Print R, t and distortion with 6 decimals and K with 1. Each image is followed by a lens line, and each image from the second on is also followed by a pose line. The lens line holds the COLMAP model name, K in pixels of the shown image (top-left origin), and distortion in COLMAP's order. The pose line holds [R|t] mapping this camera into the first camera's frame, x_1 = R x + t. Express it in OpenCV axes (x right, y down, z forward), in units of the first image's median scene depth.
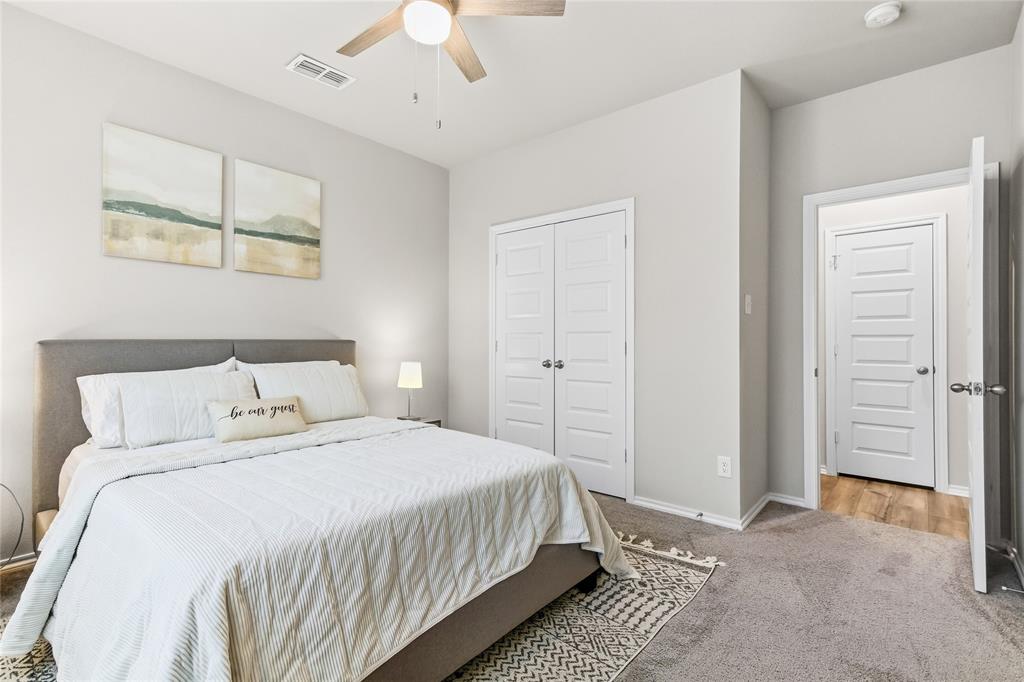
lens RADIAL K [[492.7, 0, 506.6], [0, 492.7, 339.8], [0, 0, 1]] dist [0.018961, 0.001483]
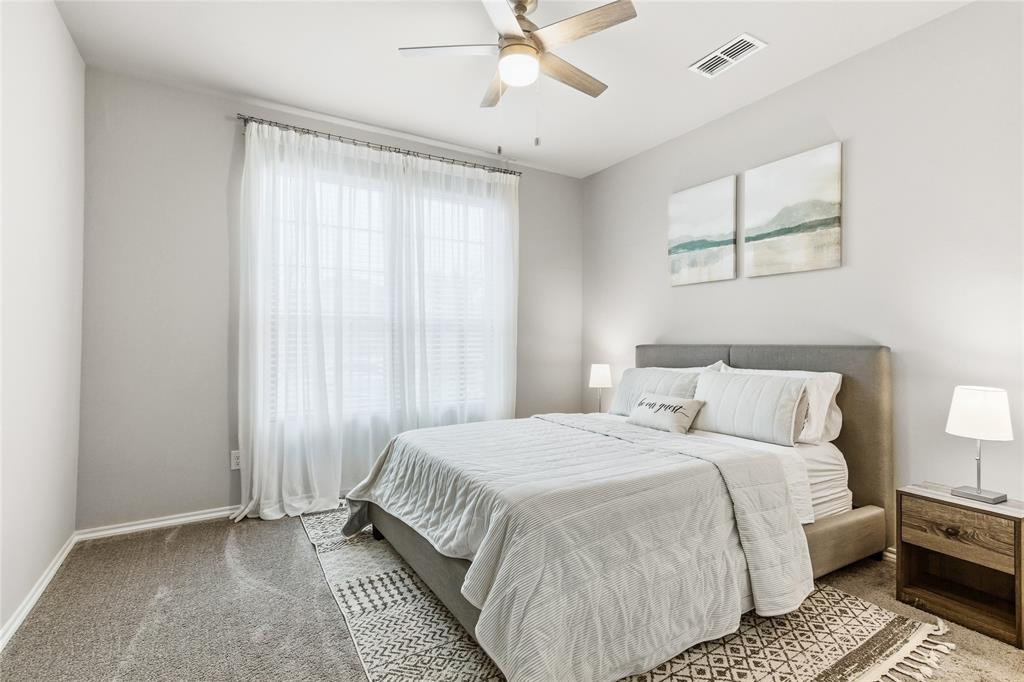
lens RADIAL K [[492.7, 0, 513.1], [0, 492.7, 338.6], [0, 0, 1]] dist [0.018961, 0.001483]
pose [[-0.303137, -0.013693, -0.952849, 0.601788], [-0.000432, 0.999899, -0.014232, 0.001951], [0.952947, -0.003902, -0.303112, 0.864552]]
